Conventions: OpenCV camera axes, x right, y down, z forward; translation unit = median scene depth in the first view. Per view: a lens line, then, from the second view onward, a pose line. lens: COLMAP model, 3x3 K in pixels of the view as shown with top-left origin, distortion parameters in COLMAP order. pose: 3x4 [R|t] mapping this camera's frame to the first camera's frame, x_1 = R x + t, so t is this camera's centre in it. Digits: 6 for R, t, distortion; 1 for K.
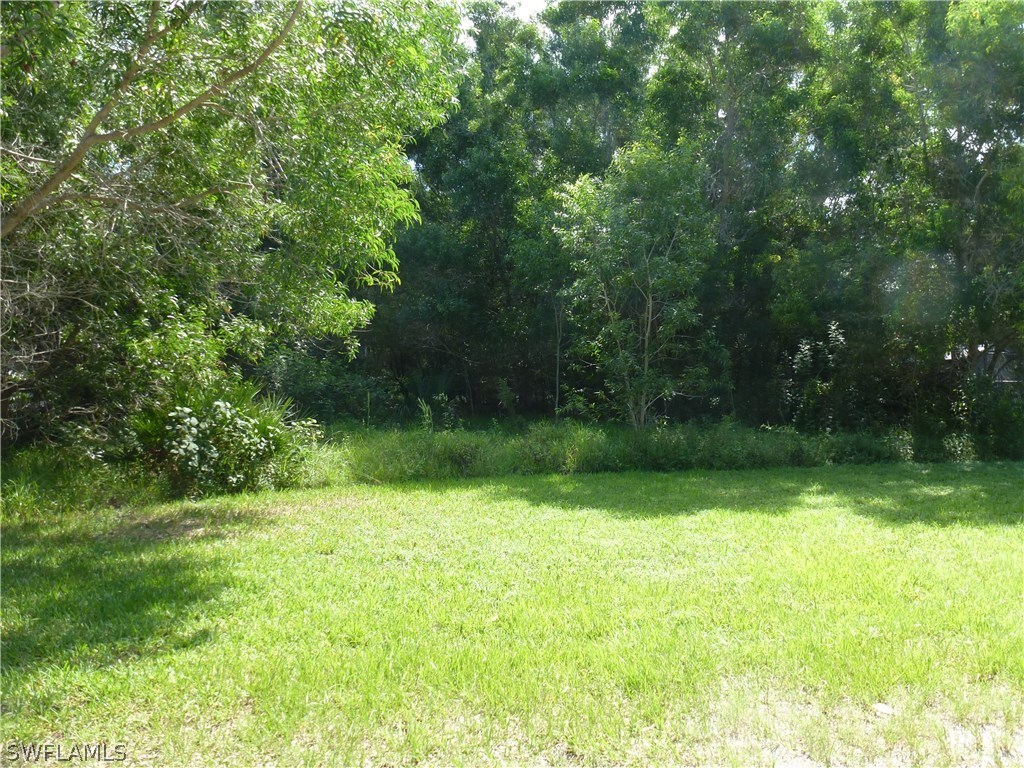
lens RADIAL K [[718.2, 0, 502.4], [0, 718.2, 380.1], [0, 0, 1]] dist [-0.068983, 0.010361]
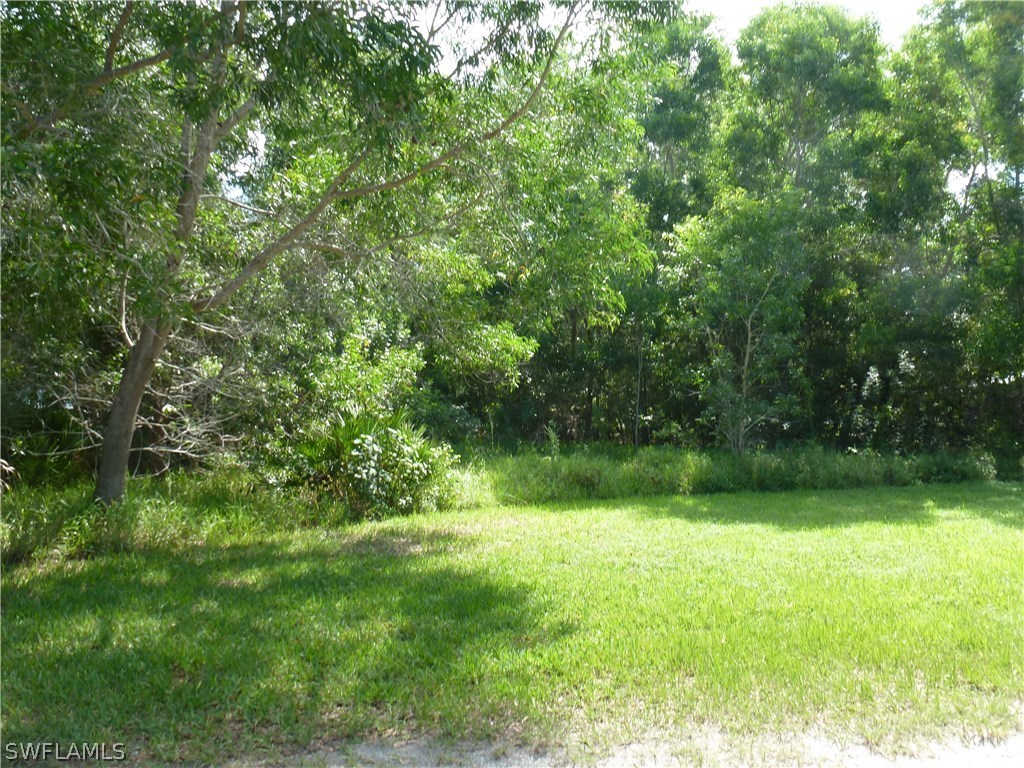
lens RADIAL K [[718.2, 0, 522.1], [0, 718.2, 387.3], [0, 0, 1]] dist [-0.068983, 0.010361]
pose [[0.999852, -0.004877, 0.016495, -0.160360], [0.005345, 0.999581, -0.028442, -0.000923], [-0.016349, 0.028526, 0.999459, -0.065927]]
